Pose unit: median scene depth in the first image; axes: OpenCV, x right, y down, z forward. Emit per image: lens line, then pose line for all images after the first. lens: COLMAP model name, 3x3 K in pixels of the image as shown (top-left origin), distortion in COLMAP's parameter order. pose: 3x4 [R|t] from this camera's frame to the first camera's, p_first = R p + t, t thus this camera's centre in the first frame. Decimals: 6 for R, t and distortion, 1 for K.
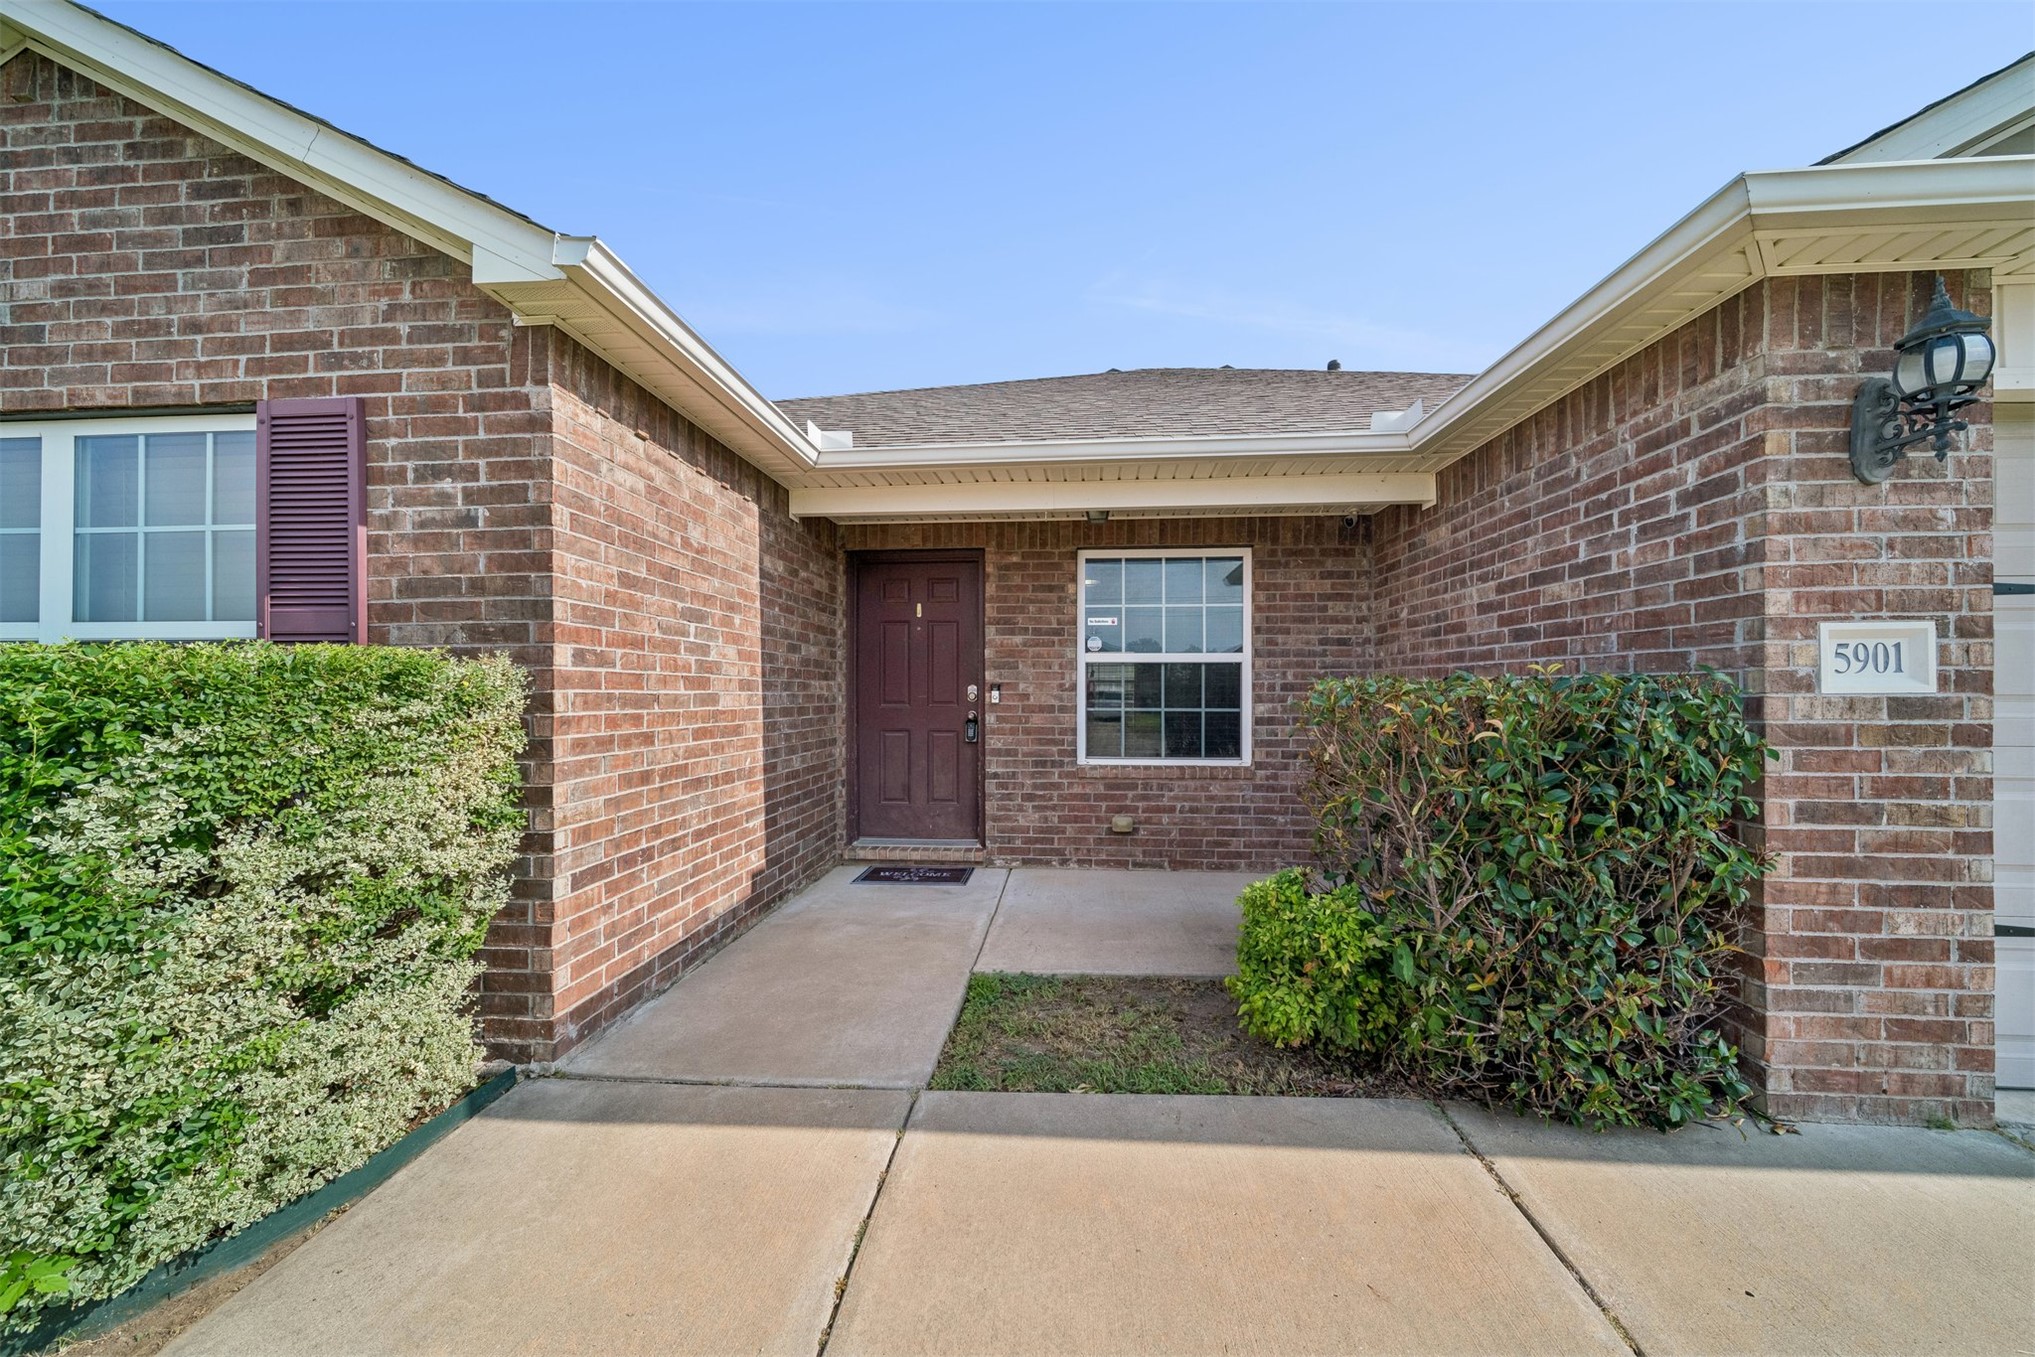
lens RADIAL K [[709.3, 0, 1028.2], [0, 709.3, 694.7], [0, 0, 1]] dist [-0.002280, -0.000335]
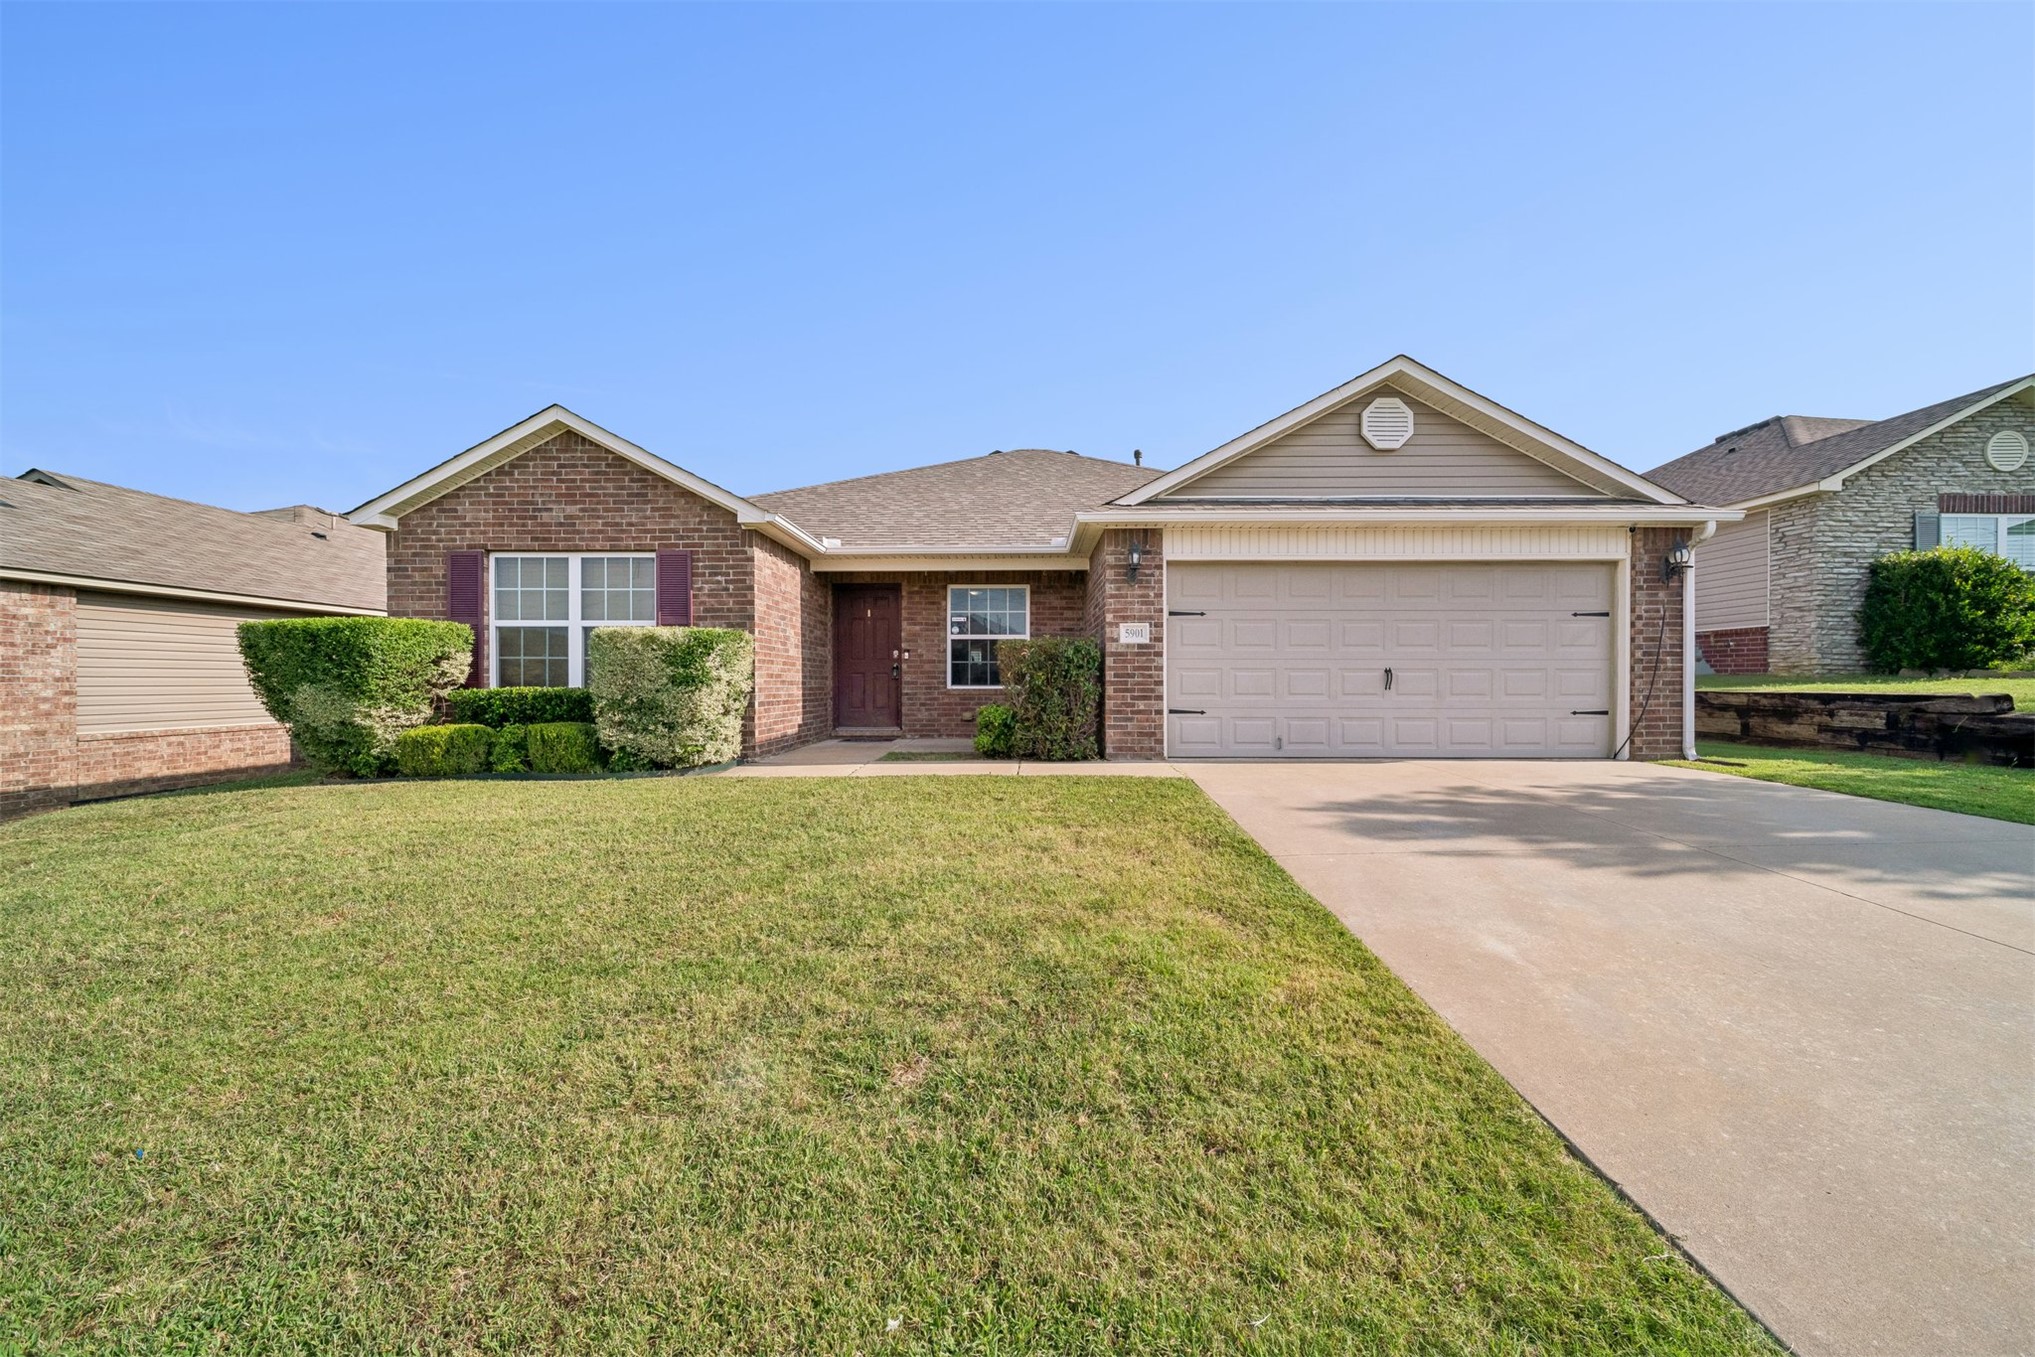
lens RADIAL K [[711.6, 0, 1026.6], [0, 711.6, 691.6], [0, 0, 1]] dist [-0.000664, -0.000134]
pose [[0.997551, -0.002249, 0.069904, 0.322493], [0.001612, 0.999957, 0.009170, 0.182492], [-0.069922, -0.009035, 0.997512, -2.234910]]
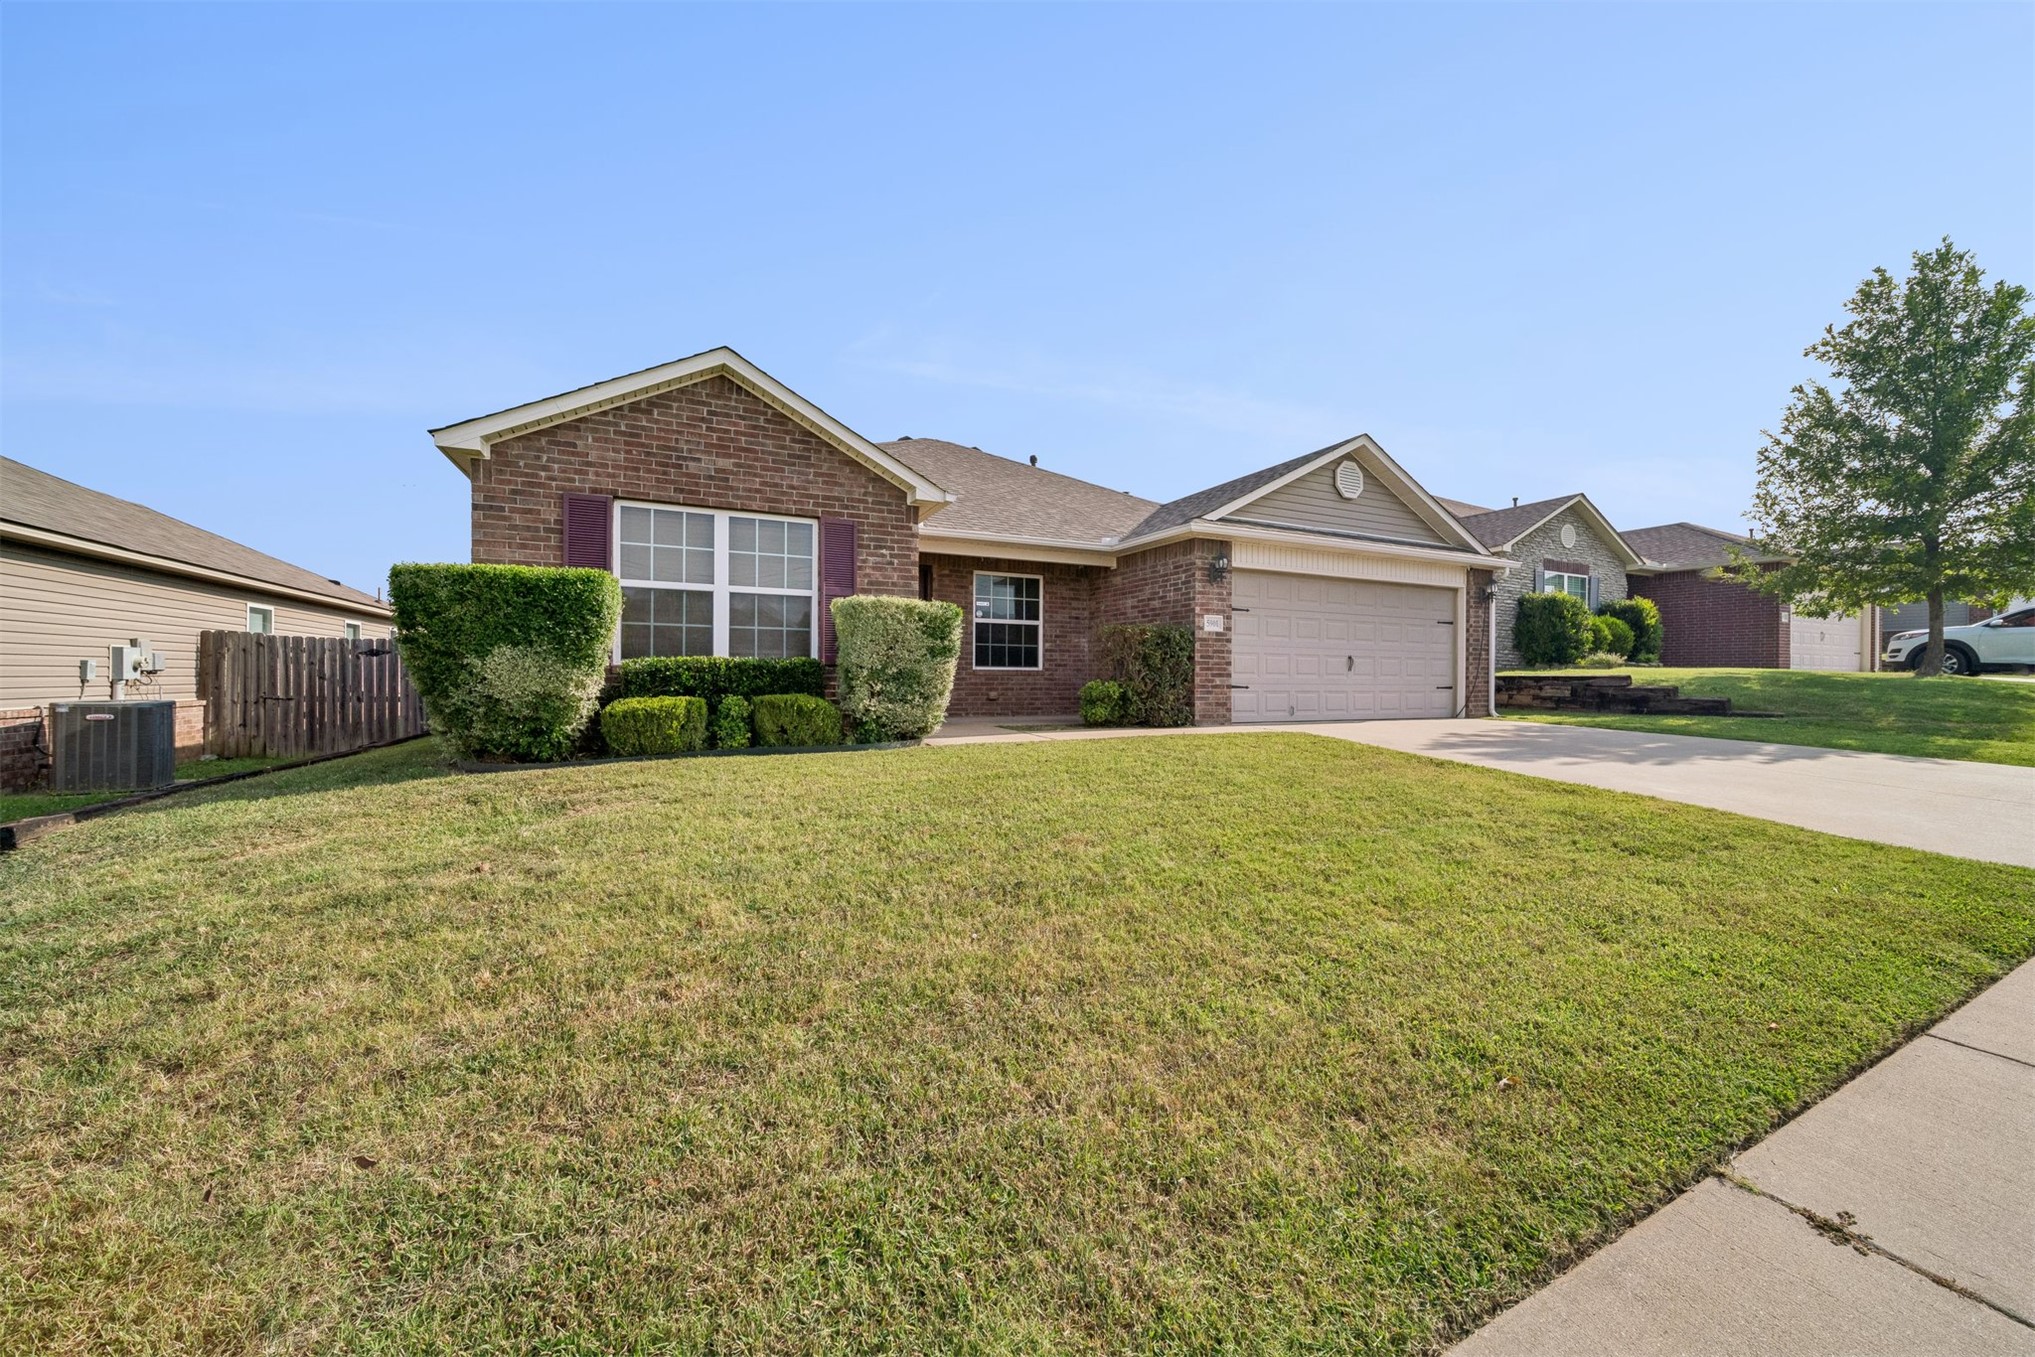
lens RADIAL K [[733.3, 0, 1031.5], [0, 733.3, 684.7], [0, 0, 1]] dist [-0.001315, -0.000325]
pose [[0.865076, 0.000330, 0.501640, -1.853954], [-0.003849, 0.999975, 0.005980, 0.271470], [-0.501625, -0.007104, 0.865056, -2.122930]]
